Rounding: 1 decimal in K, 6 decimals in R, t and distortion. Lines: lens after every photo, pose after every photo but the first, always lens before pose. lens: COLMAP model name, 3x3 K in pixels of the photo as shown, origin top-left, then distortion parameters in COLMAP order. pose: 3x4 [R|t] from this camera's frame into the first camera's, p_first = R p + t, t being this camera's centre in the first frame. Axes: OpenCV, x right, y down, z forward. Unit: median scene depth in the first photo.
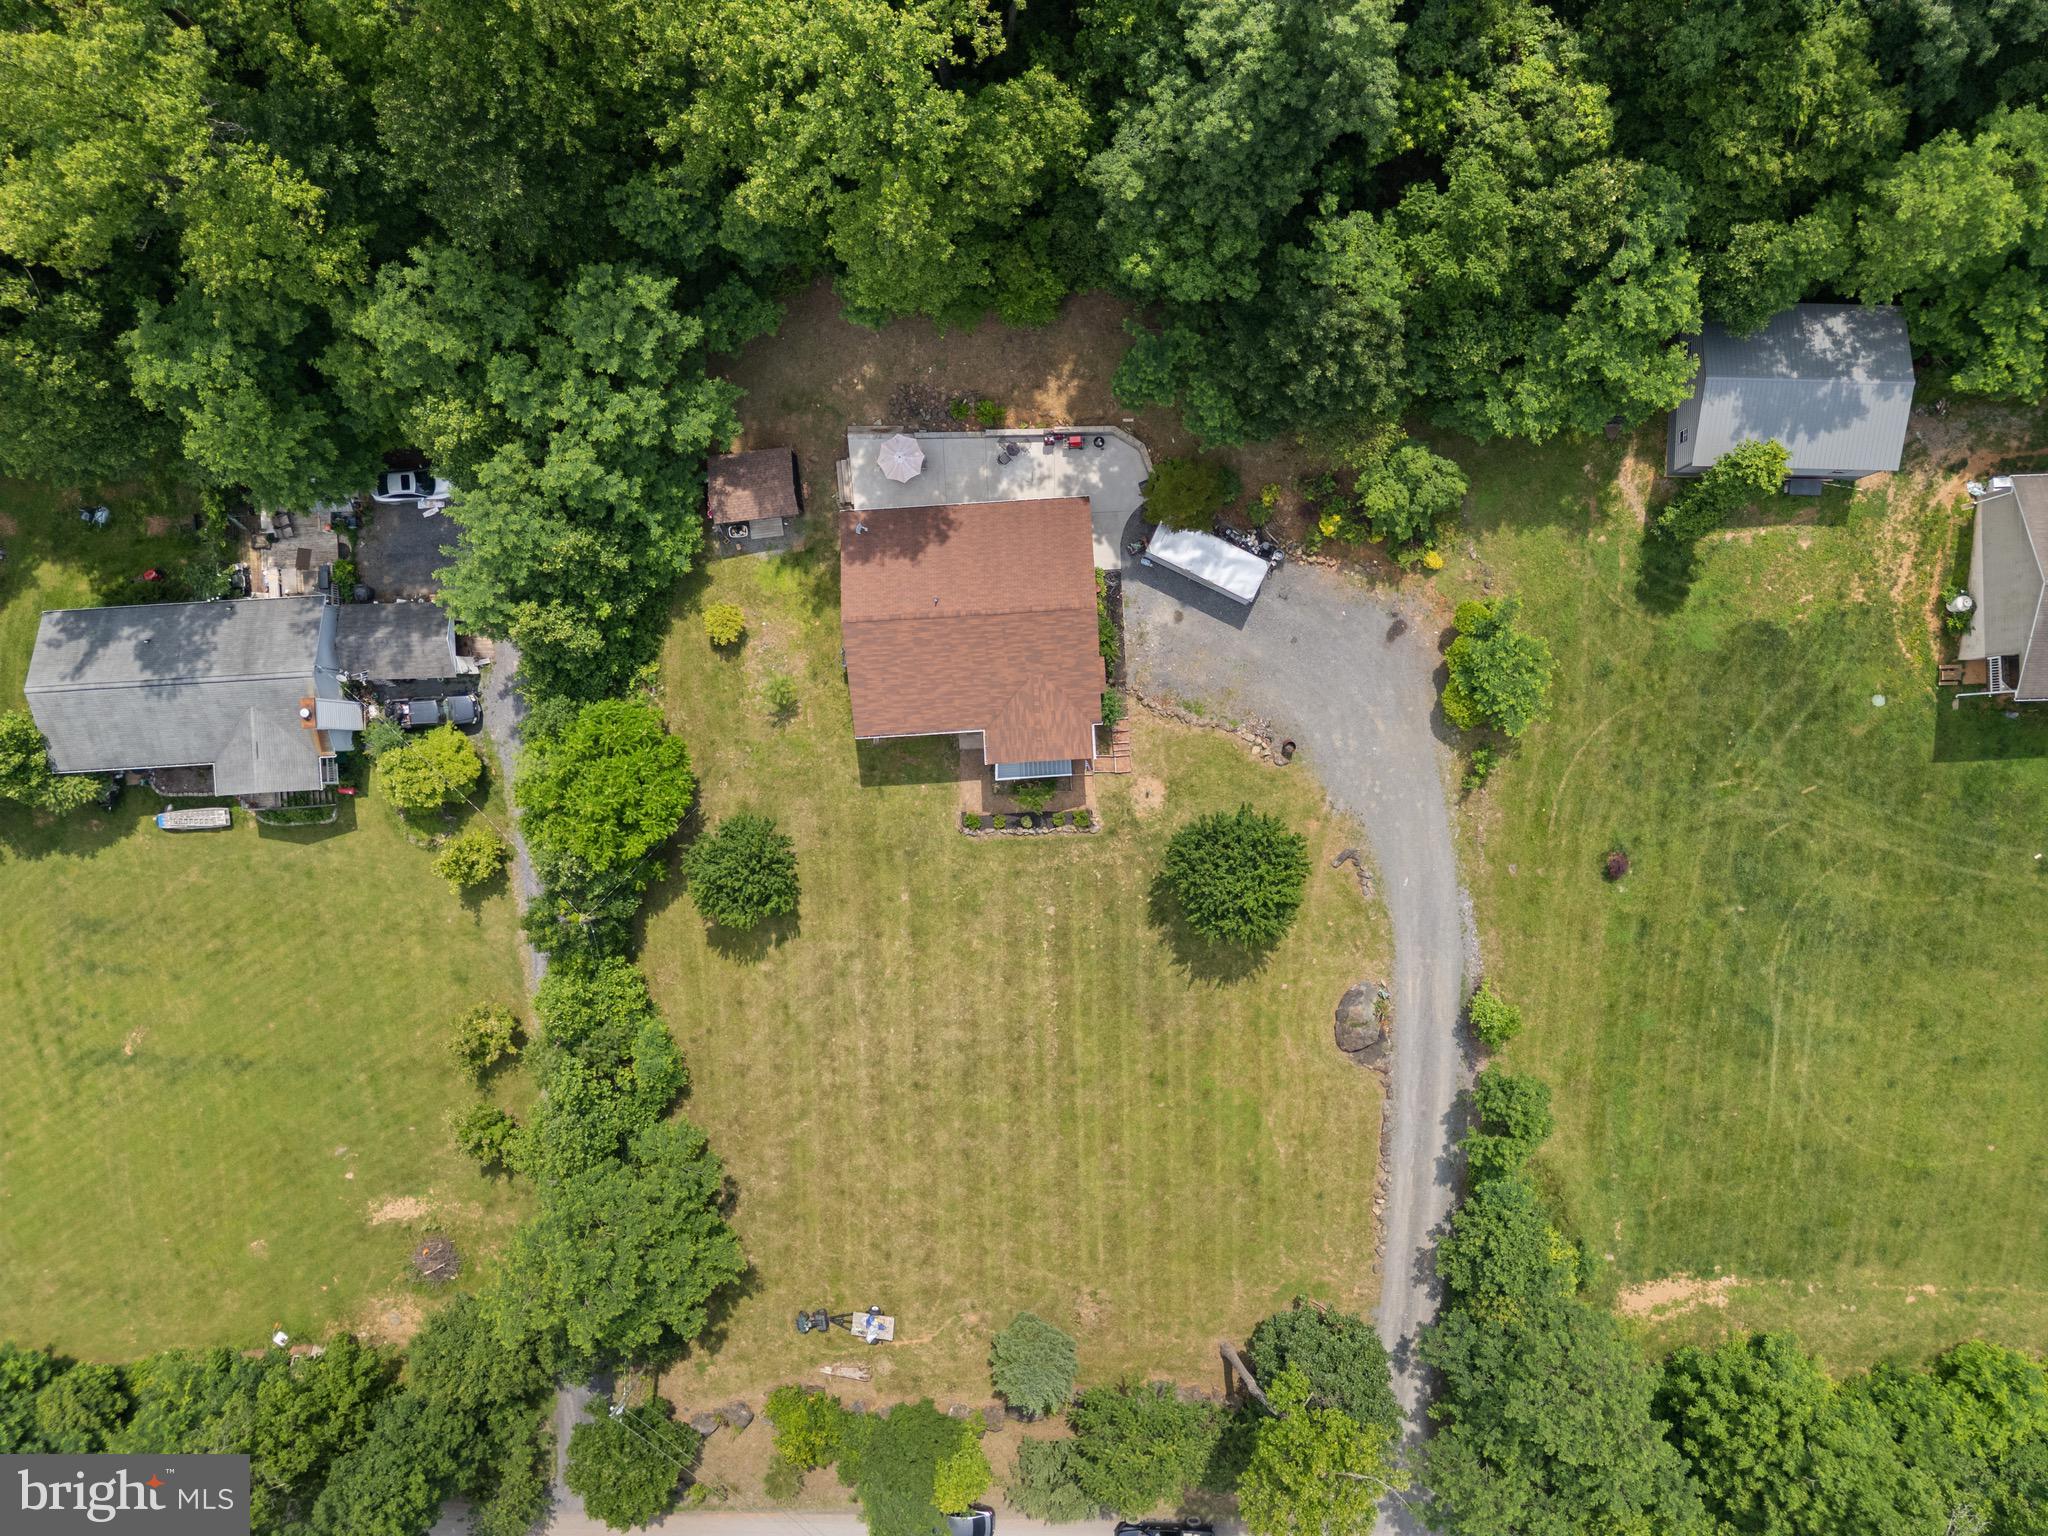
lens RADIAL K [[1431.4, 0, 1025.4], [0, 1431.4, 765.5], [0, 0, 1]] dist [0.008938, -0.005932]
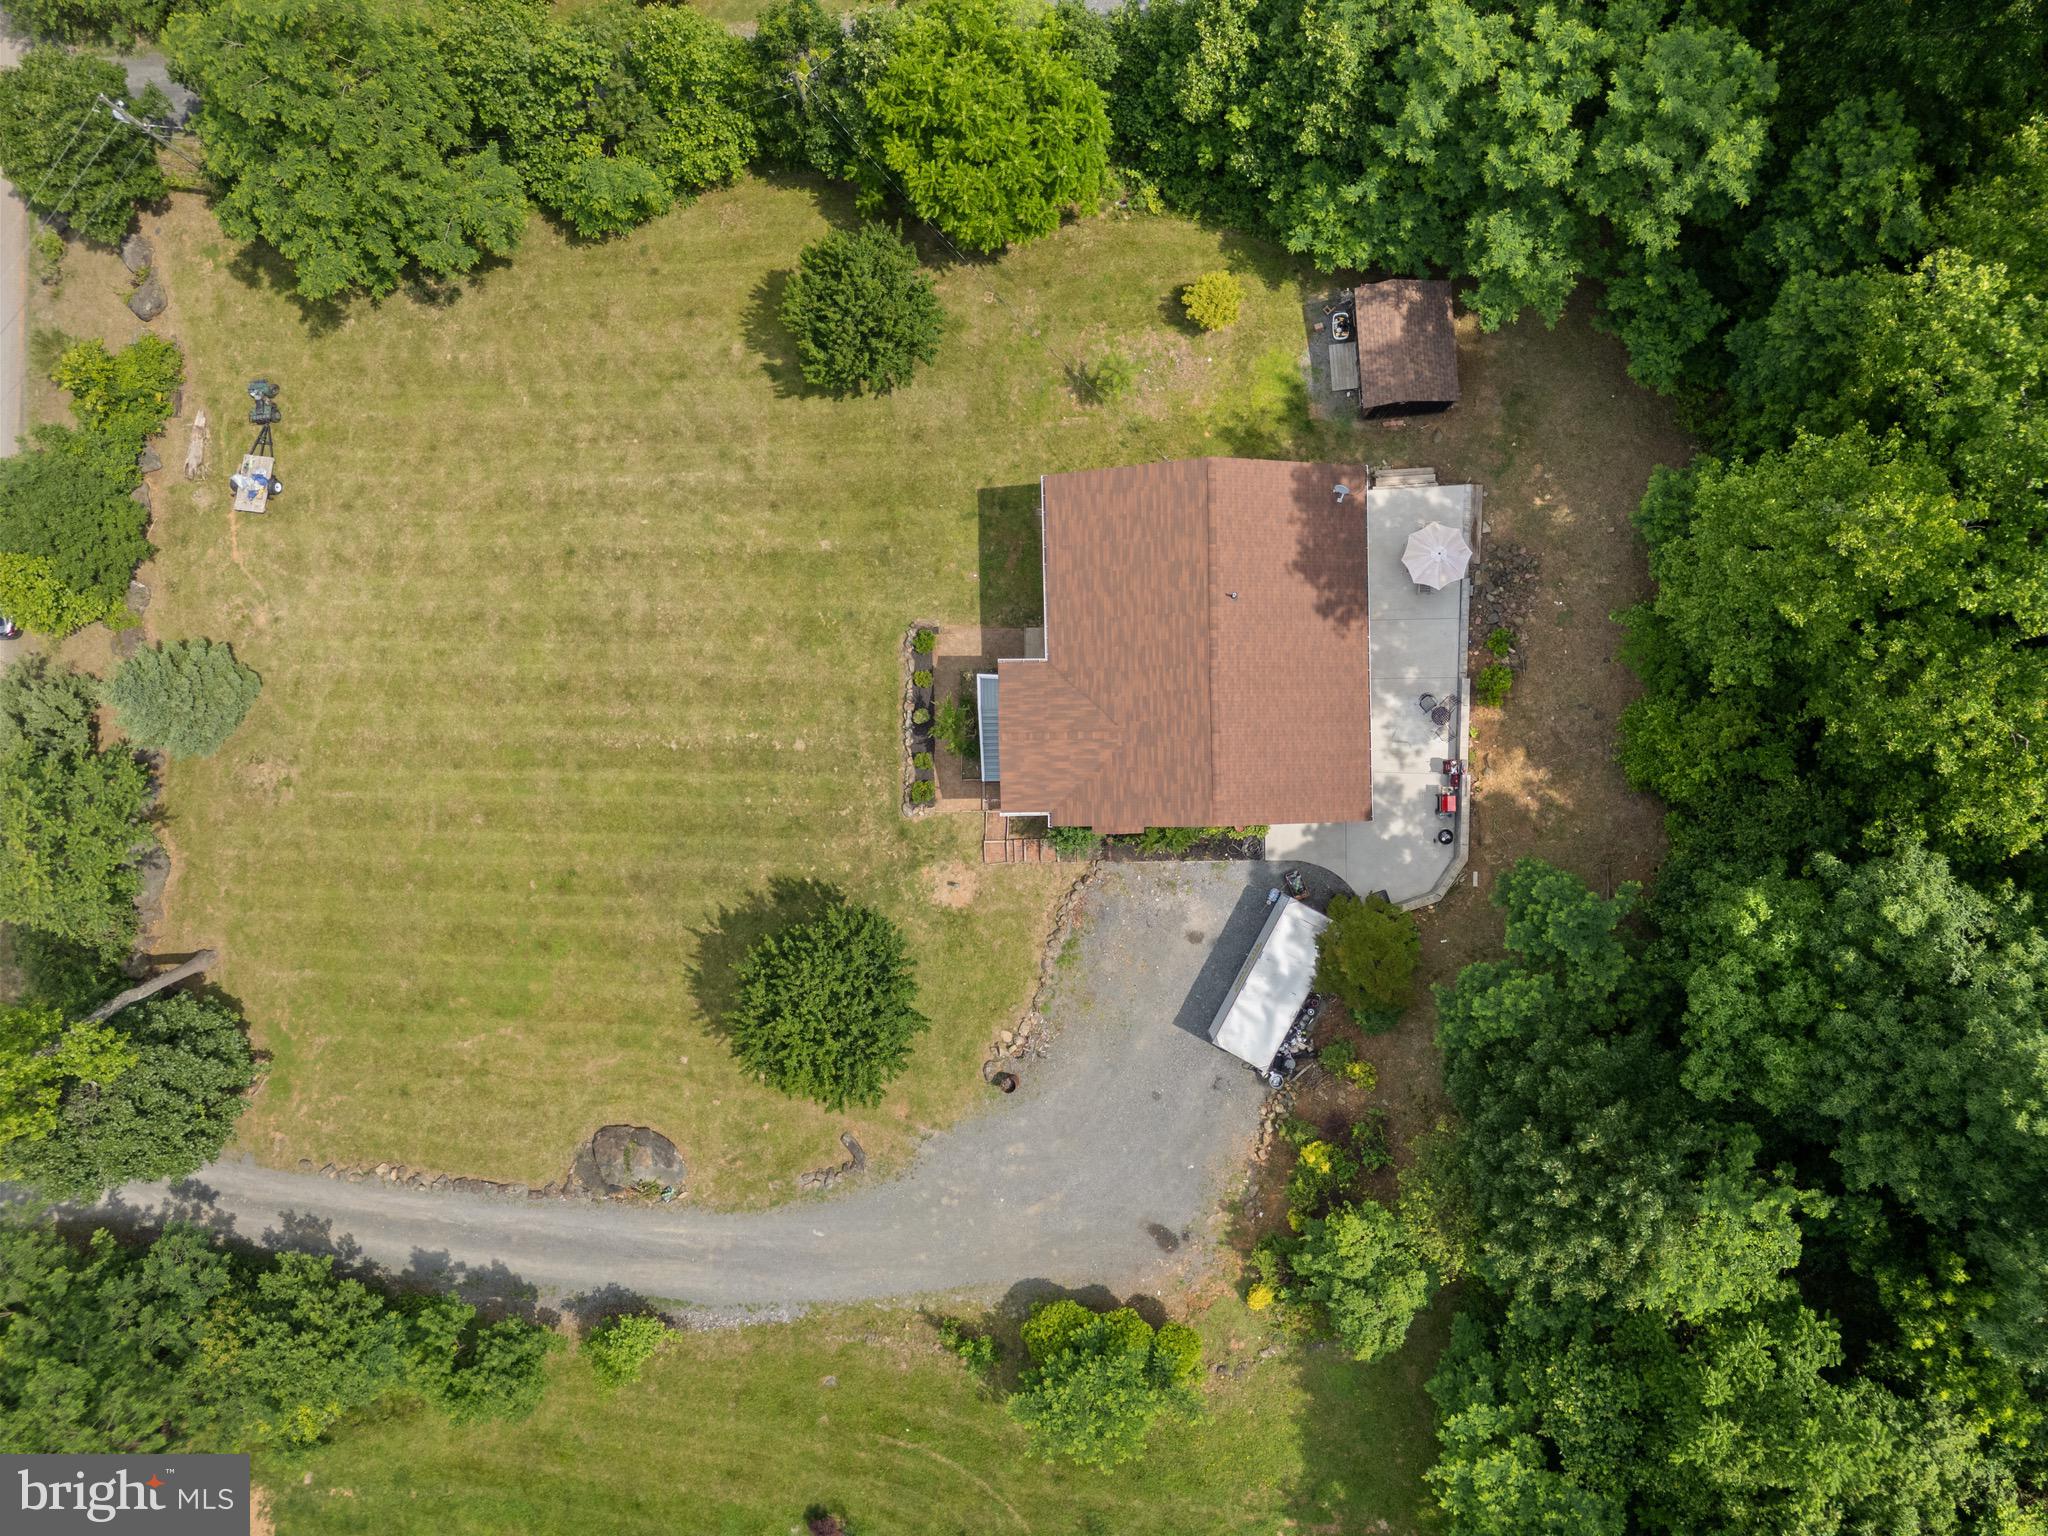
lens RADIAL K [[1431.4, 0, 1024.1], [0, 1431.4, 765.9], [0, 0, 1]] dist [0.008938, -0.005932]
pose [[-0.038580, 0.999032, 0.021127, 0.009220], [-0.999084, -0.038956, 0.017707, -0.027470], [0.018513, -0.020424, 0.999620, 0.284577]]
